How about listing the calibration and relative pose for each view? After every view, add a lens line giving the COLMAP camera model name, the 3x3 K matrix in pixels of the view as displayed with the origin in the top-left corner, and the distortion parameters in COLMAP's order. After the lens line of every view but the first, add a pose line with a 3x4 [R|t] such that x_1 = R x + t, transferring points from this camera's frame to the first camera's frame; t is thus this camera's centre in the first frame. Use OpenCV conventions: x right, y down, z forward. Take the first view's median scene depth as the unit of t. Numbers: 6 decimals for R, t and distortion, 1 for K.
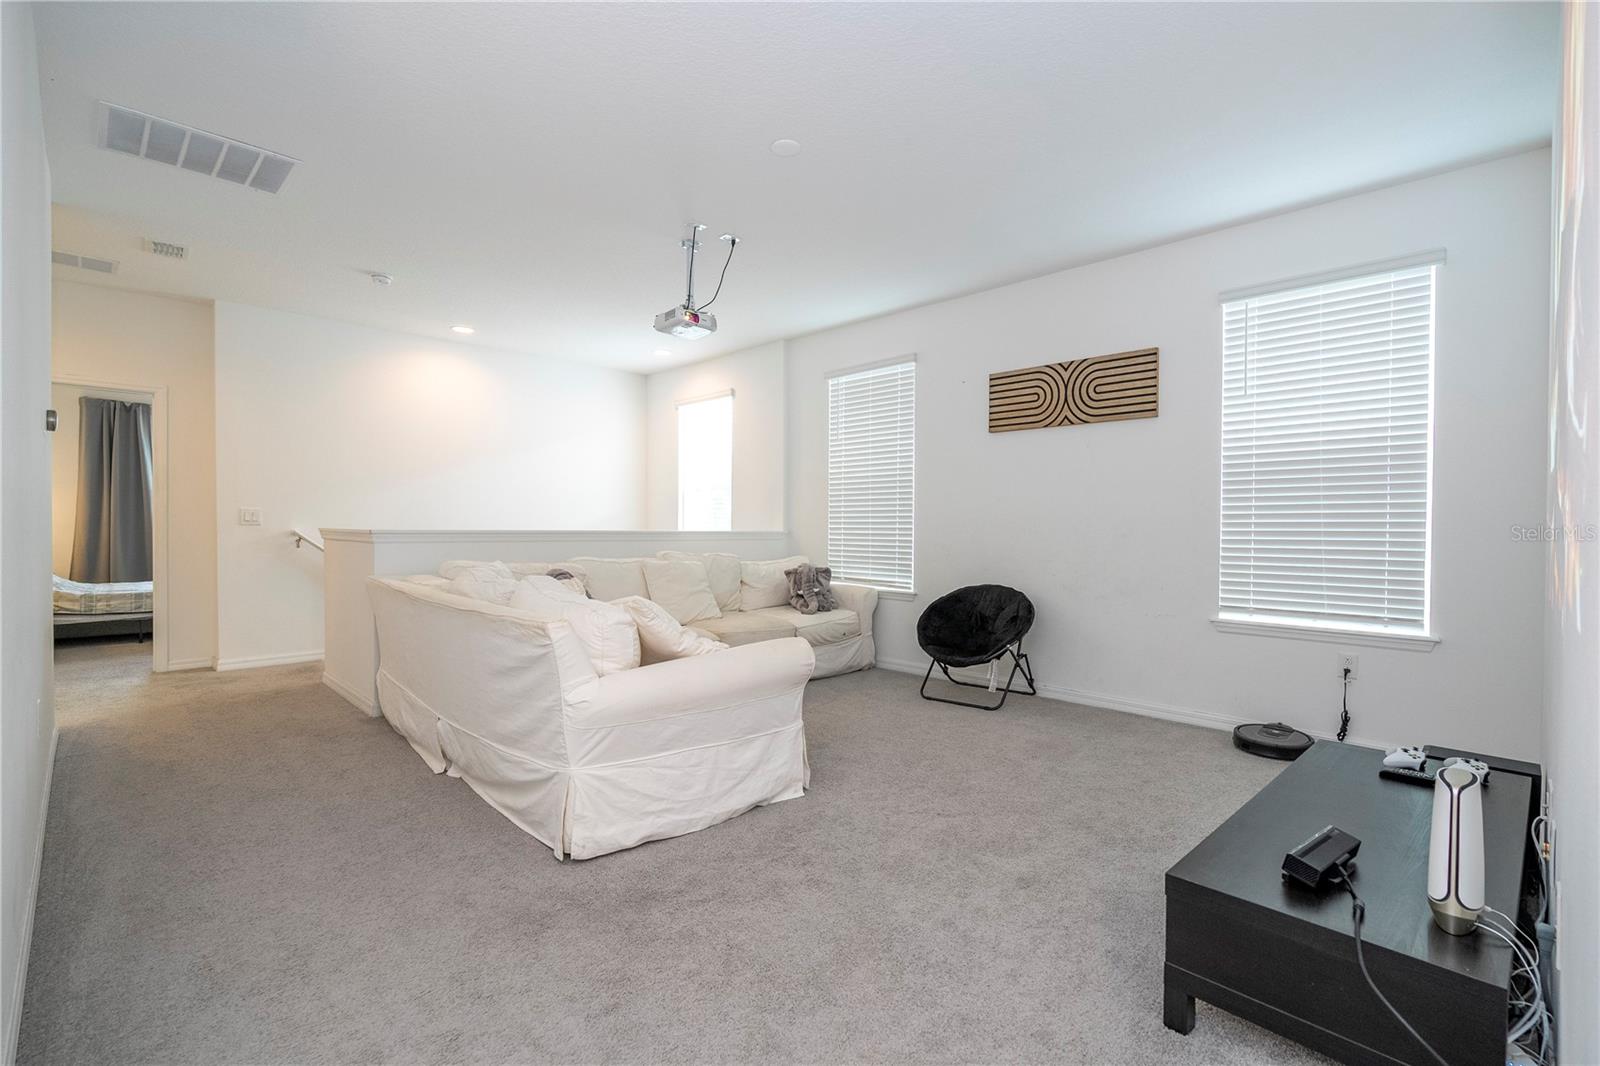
lens RADIAL K [[722.3, 0, 810.6], [0, 722.3, 537.6], [0, 0, 1]] dist [0.001782, 0.000148]
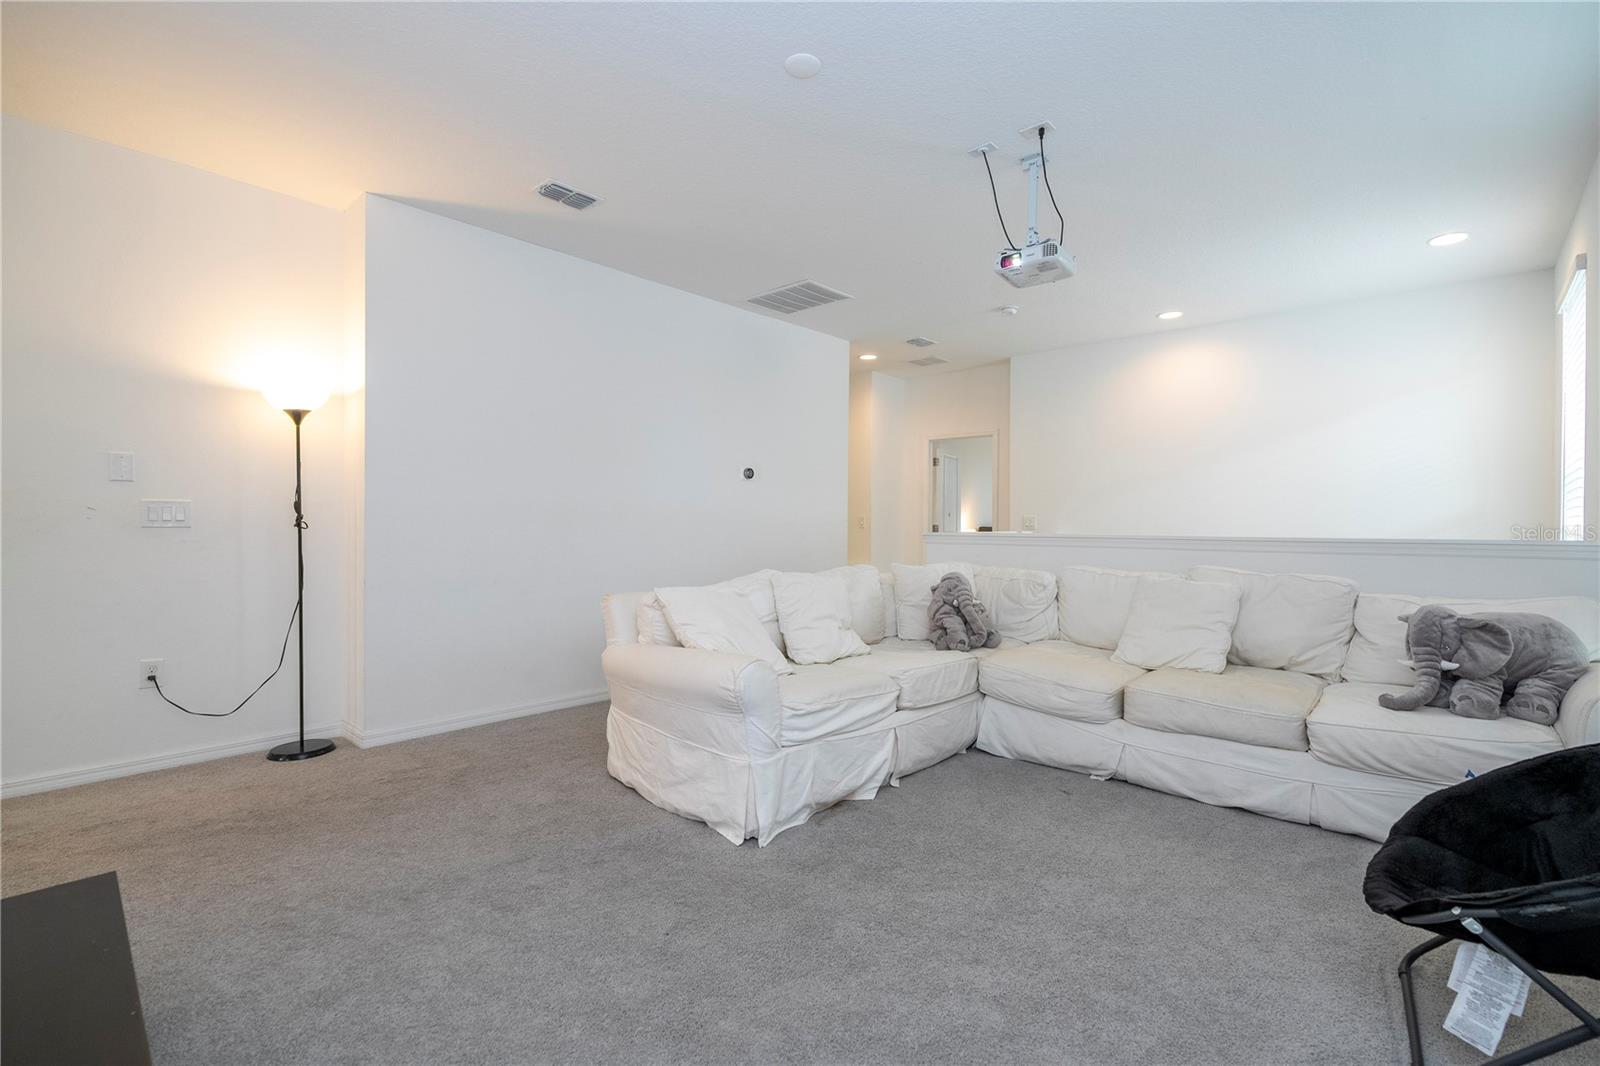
lens RADIAL K [[722.3, 0, 810.6], [0, 722.3, 537.6], [0, 0, 1]] dist [0.001782, 0.000148]
pose [[0.056902, 0.004762, -0.998368, 0.844265], [-0.022065, 0.999750, 0.003511, -0.002219], [0.998136, 0.021829, 0.056992, 1.054166]]
